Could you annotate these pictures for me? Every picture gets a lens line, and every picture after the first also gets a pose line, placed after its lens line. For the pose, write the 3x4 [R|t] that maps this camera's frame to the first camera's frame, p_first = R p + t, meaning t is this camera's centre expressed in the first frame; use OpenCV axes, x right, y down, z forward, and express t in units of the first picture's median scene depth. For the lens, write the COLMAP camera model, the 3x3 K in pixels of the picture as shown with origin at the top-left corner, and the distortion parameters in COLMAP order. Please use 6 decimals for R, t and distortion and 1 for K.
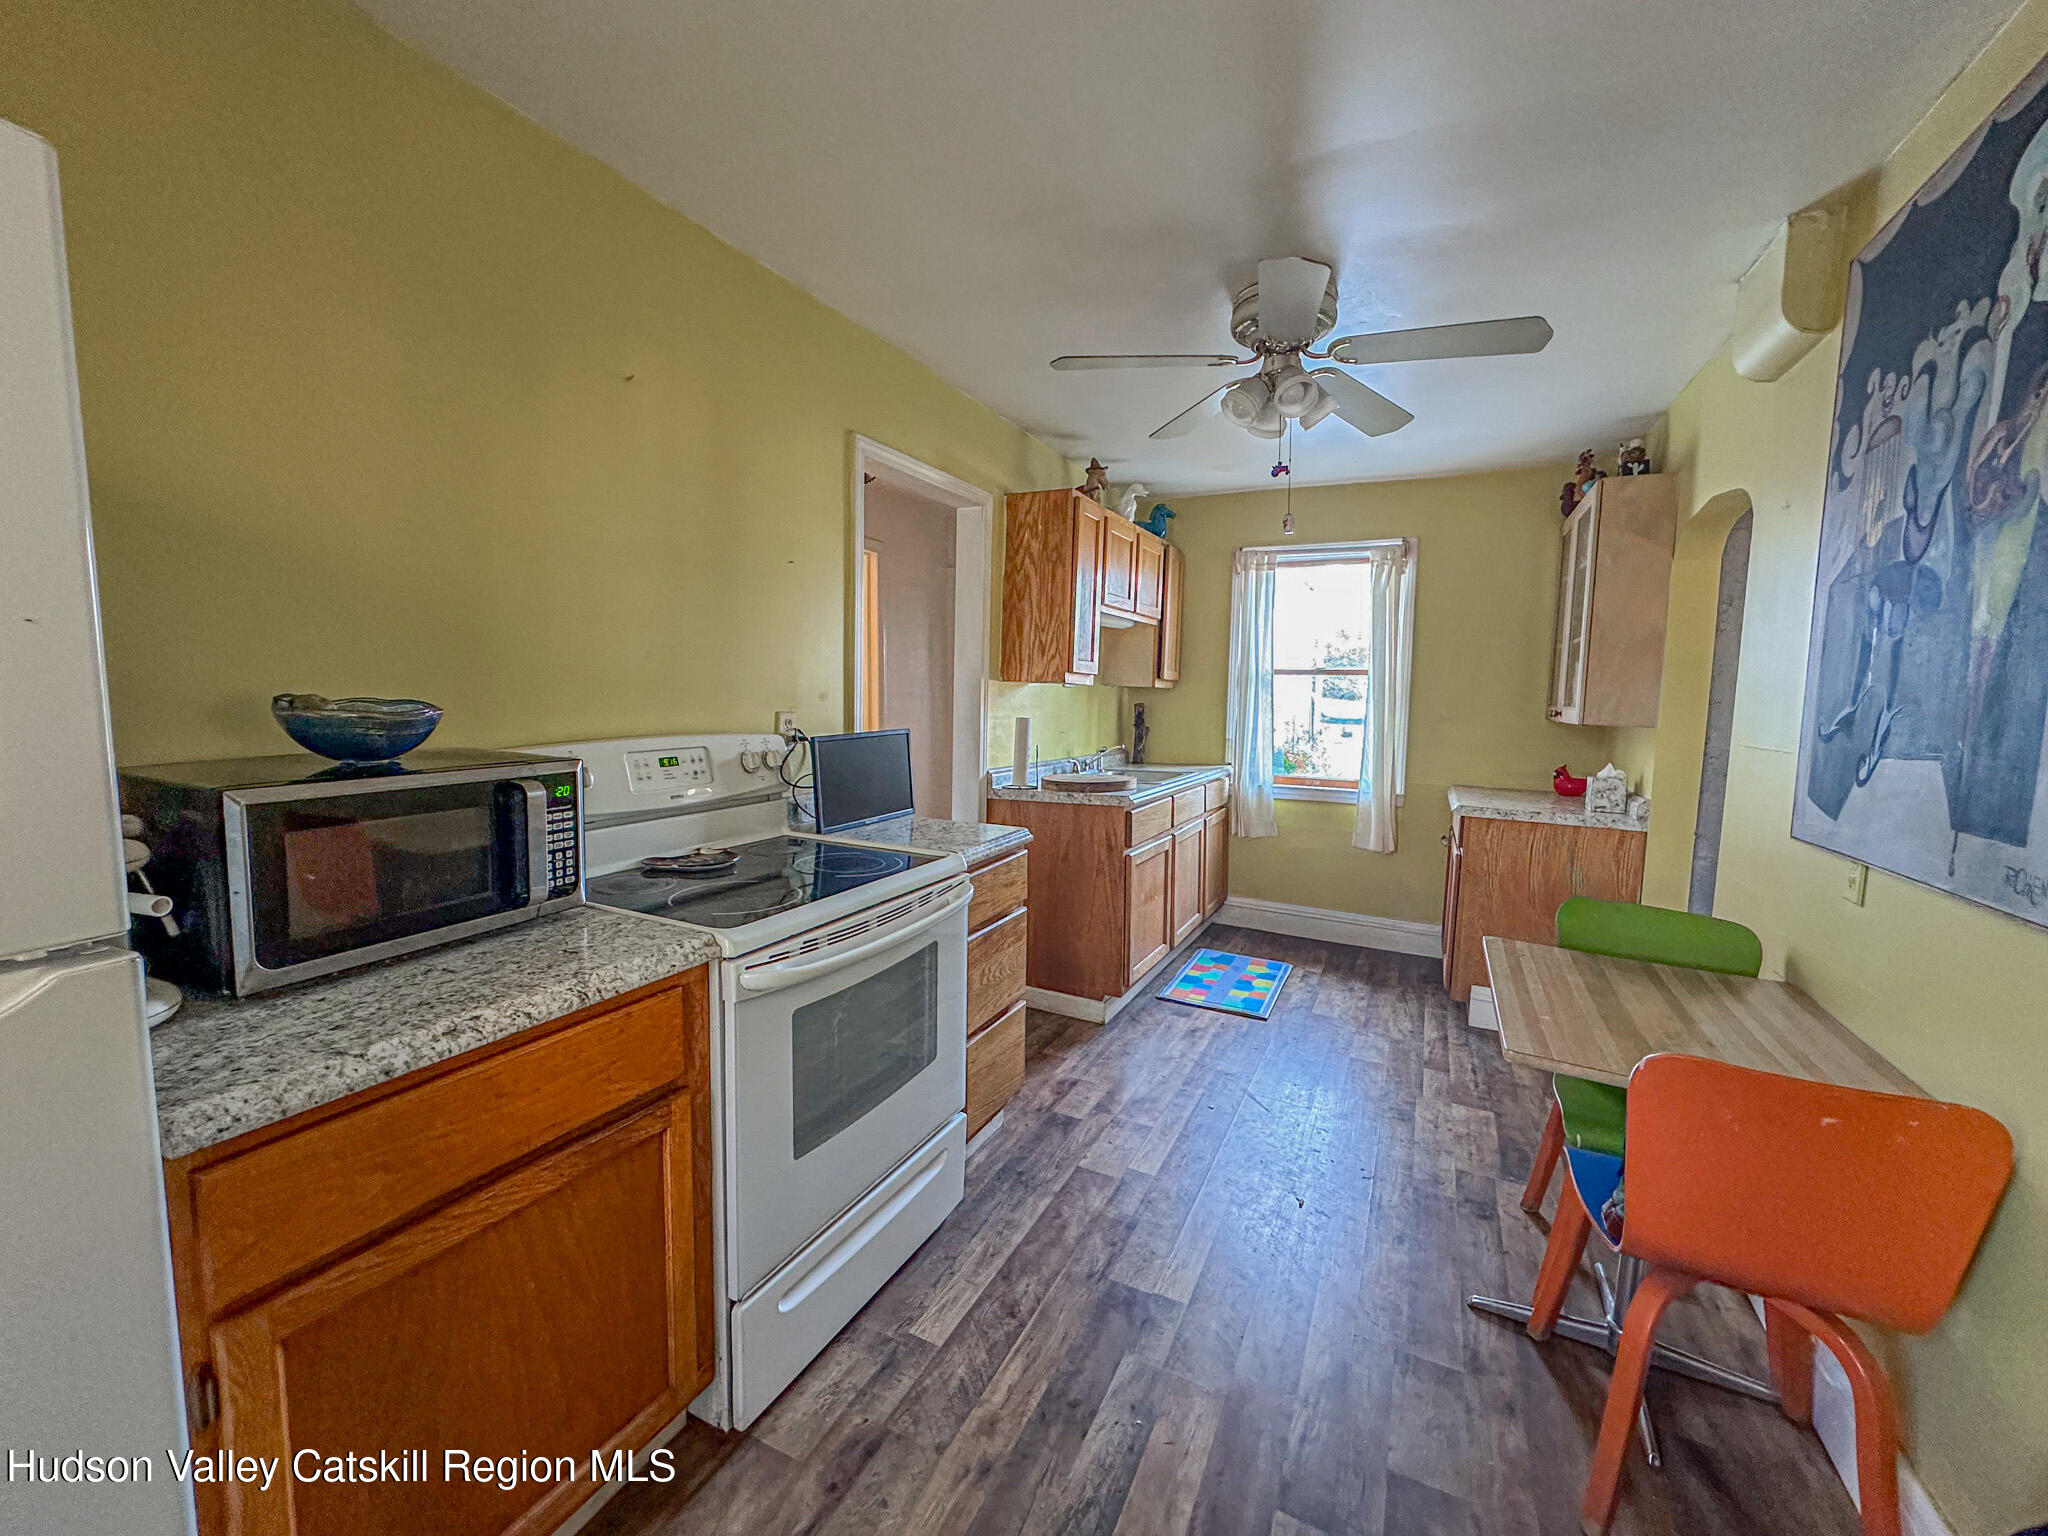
lens RADIAL K [[822.2, 0, 1024.0], [0, 822.2, 768.0], [0, 0, 1]] dist [-0.001812, -0.000144]
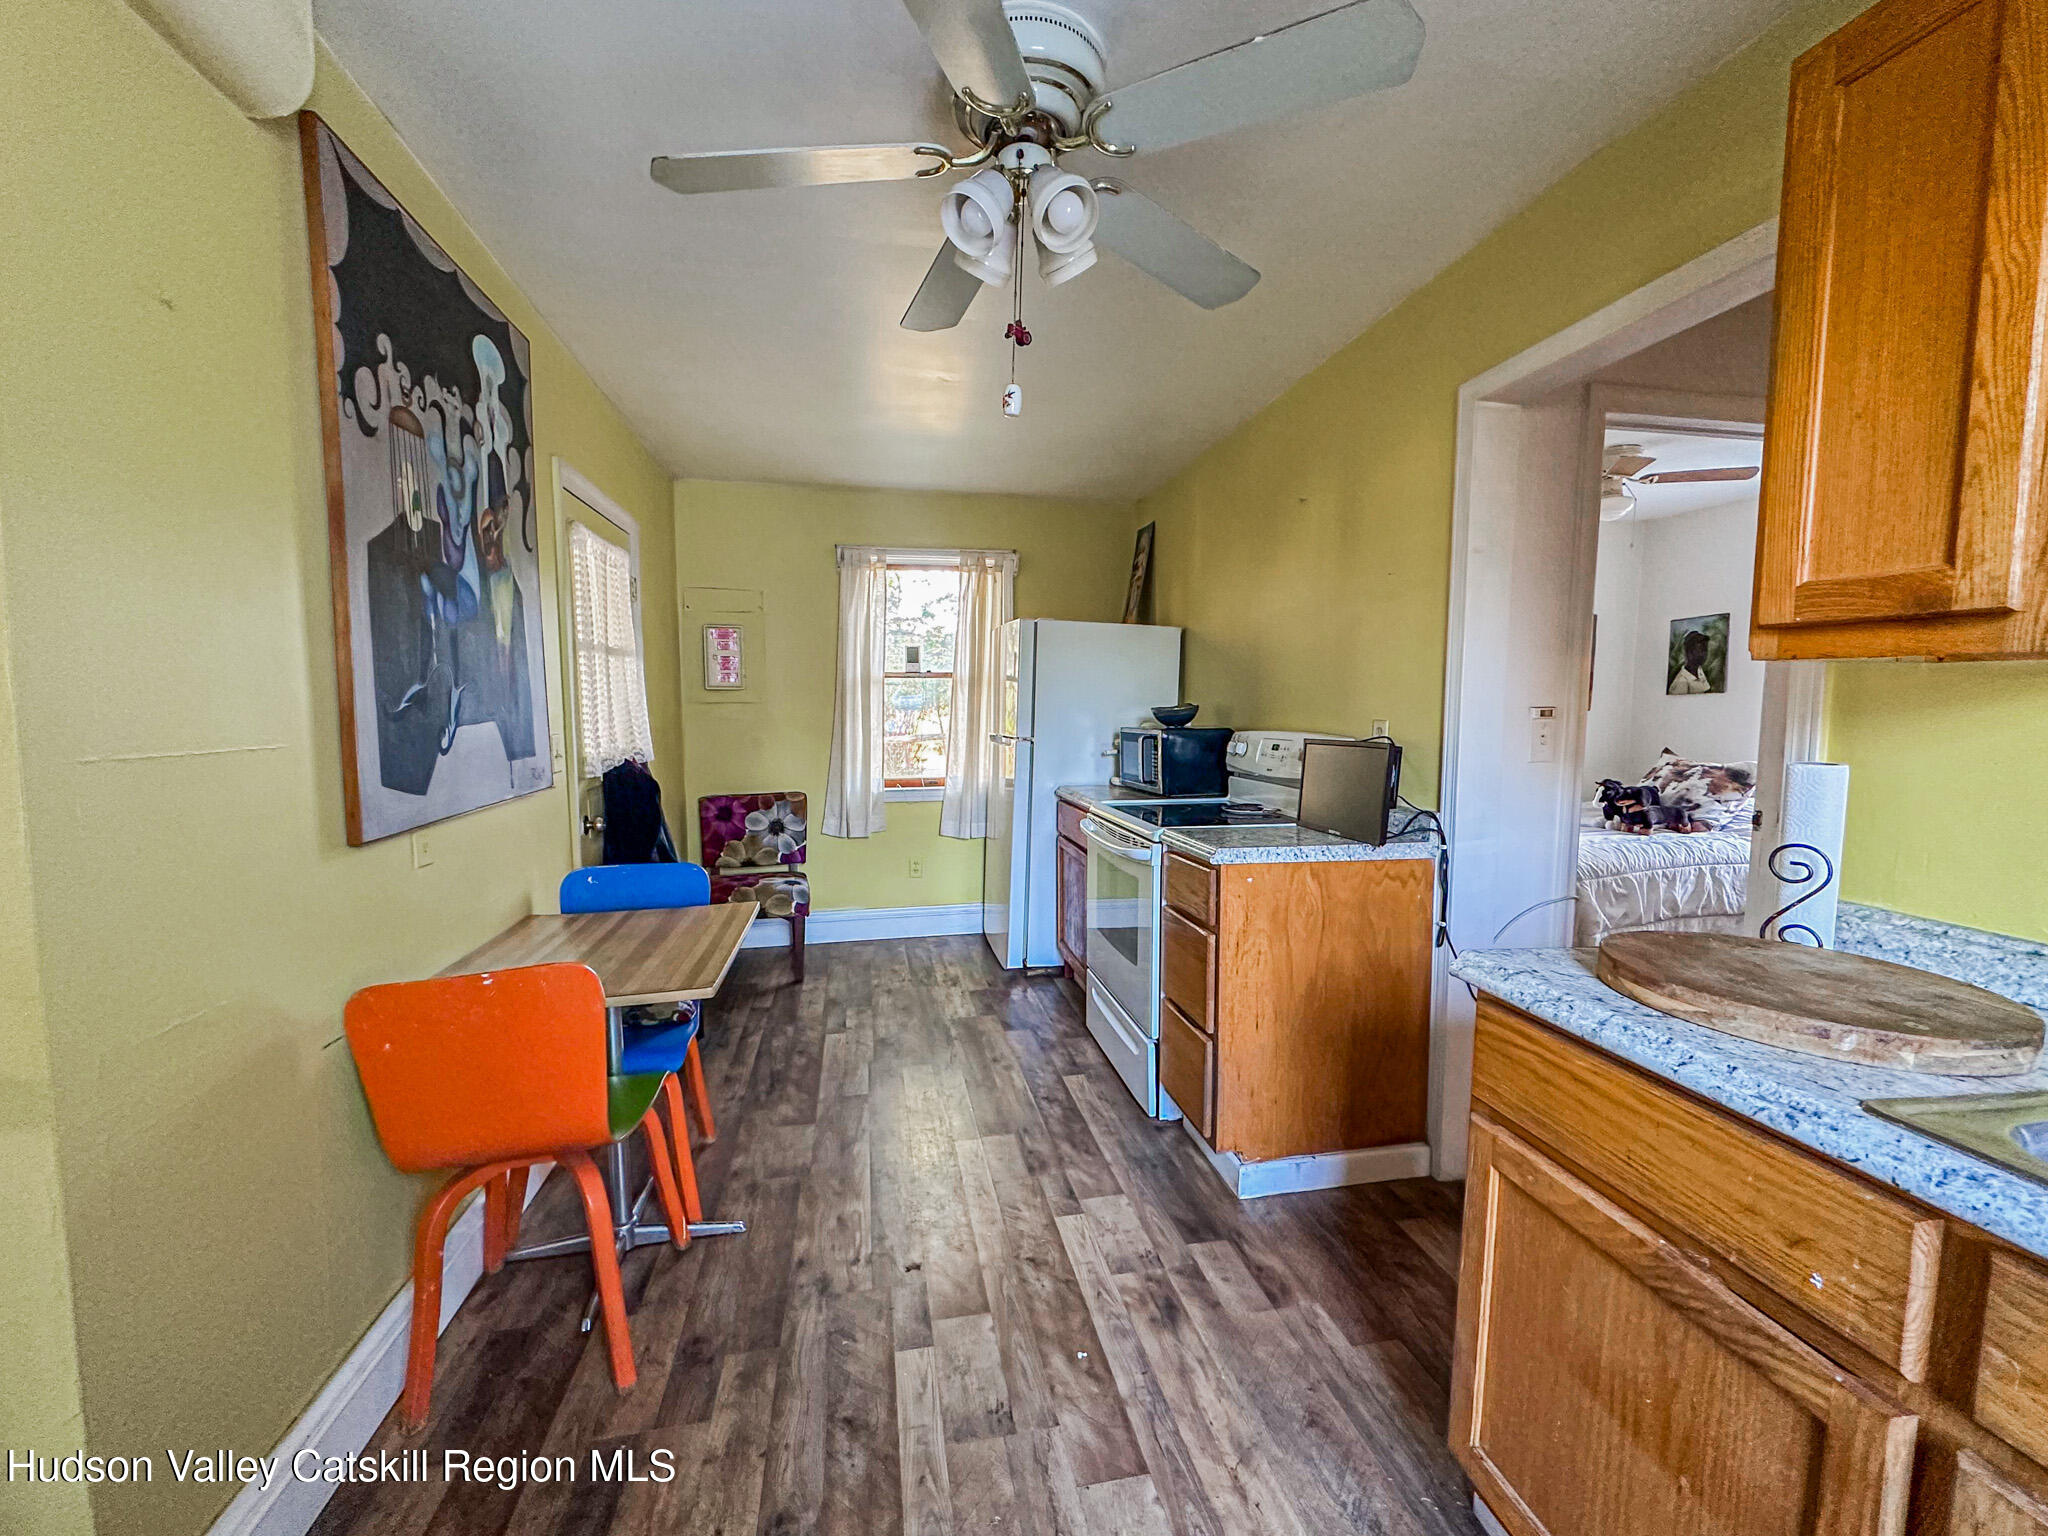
lens RADIAL K [[822.2, 0, 1024.0], [0, 822.2, 768.0], [0, 0, 1]] dist [-0.001812, -0.000144]
pose [[-0.790794, 0.022929, -0.611652, 1.042705], [-0.082439, 0.986203, 0.143553, -0.180824], [0.606505, 0.163945, -0.777994, 2.281104]]
